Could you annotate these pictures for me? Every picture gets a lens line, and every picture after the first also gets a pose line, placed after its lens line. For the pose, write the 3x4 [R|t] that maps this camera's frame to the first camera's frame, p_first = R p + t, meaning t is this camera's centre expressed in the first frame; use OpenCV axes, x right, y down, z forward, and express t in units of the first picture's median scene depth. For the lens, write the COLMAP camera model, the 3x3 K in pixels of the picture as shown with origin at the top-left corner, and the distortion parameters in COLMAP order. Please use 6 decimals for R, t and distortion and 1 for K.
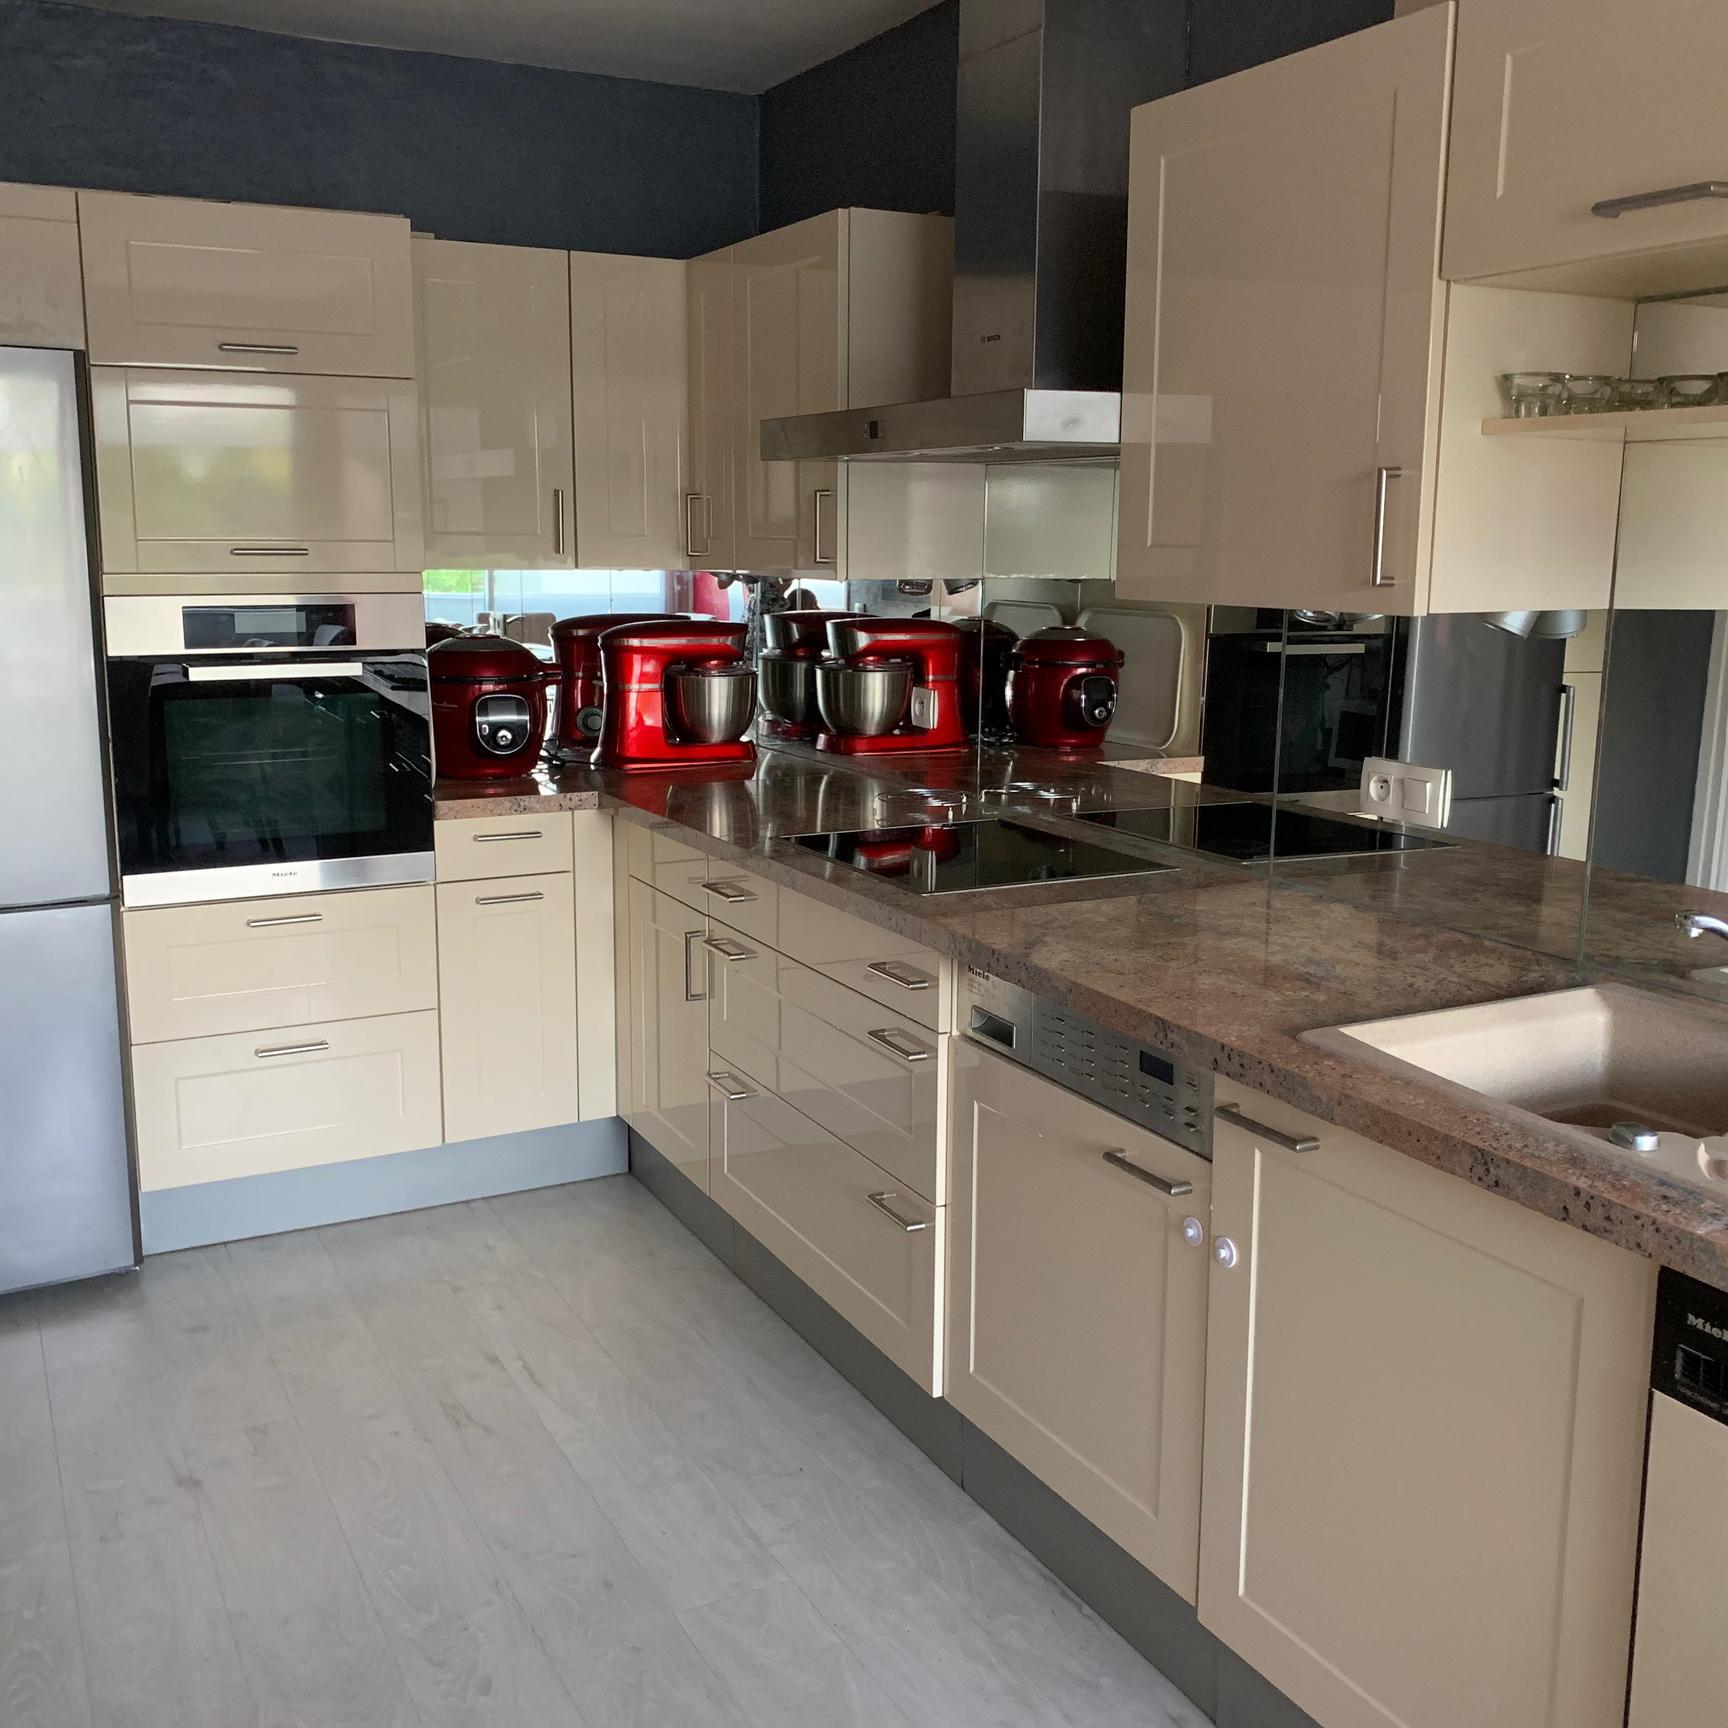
lens RADIAL K [[1771.0, 0, 871.7], [0, 1771.0, 858.8], [0, 0, 1]] dist [0.006454, 0.000000]
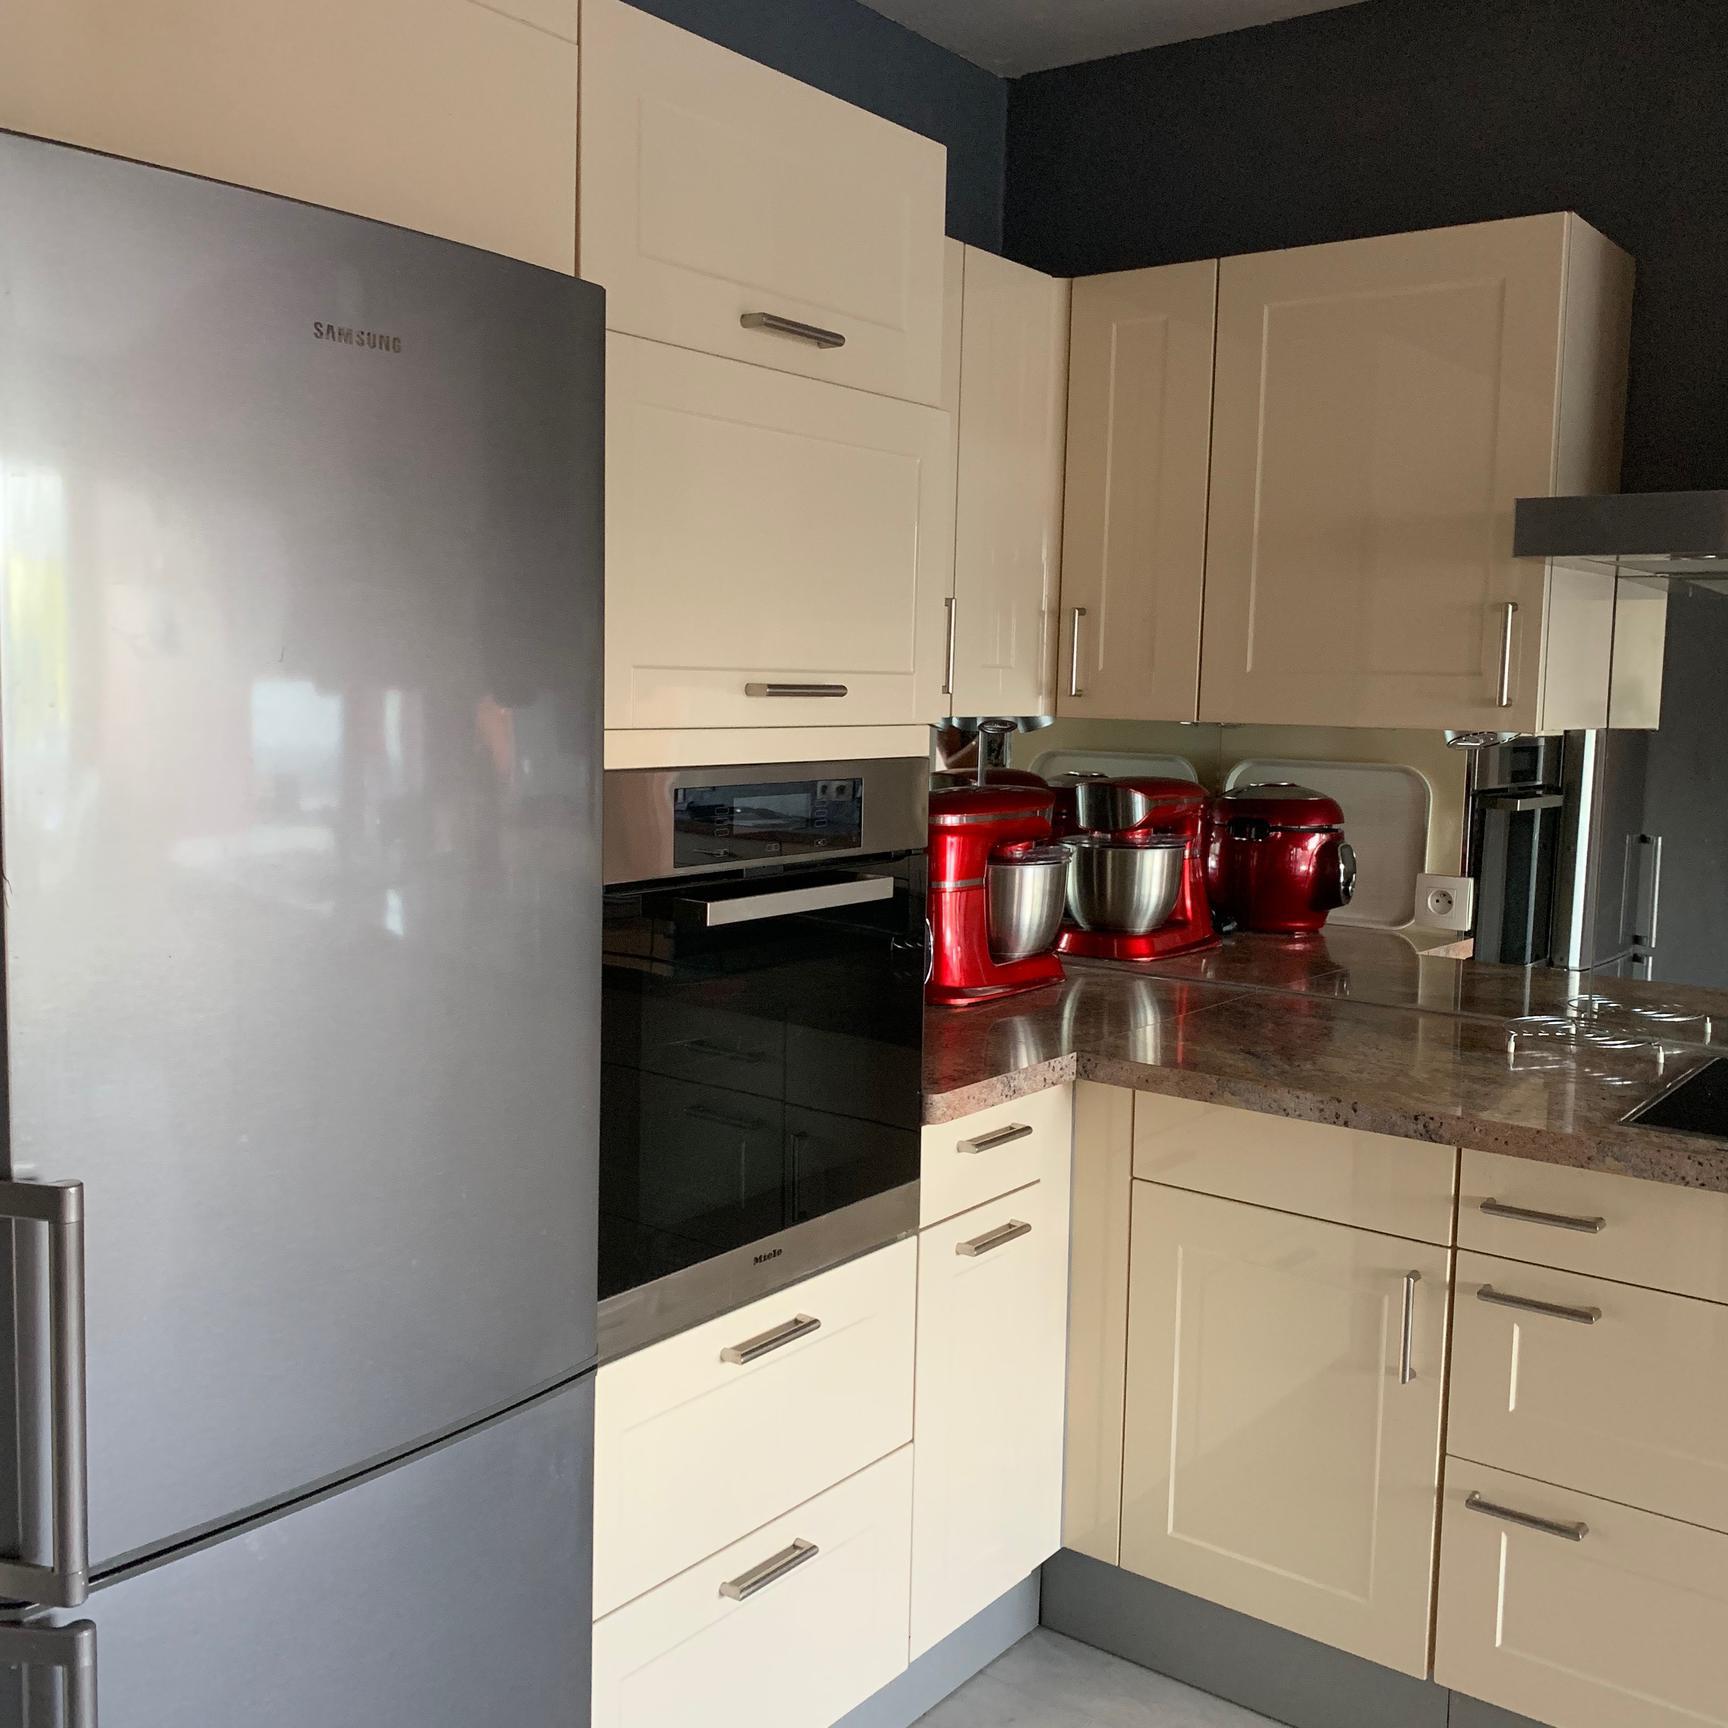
lens RADIAL K [[1771.0, 0, 871.9], [0, 1771.0, 875.3], [0, 0, 1]] dist [0.006454, 0.000000]
pose [[0.905250, -0.039429, 0.423046, -0.500376], [0.067858, 0.996321, -0.052345, -0.074419], [-0.419425, 0.076092, 0.904595, 0.435073]]
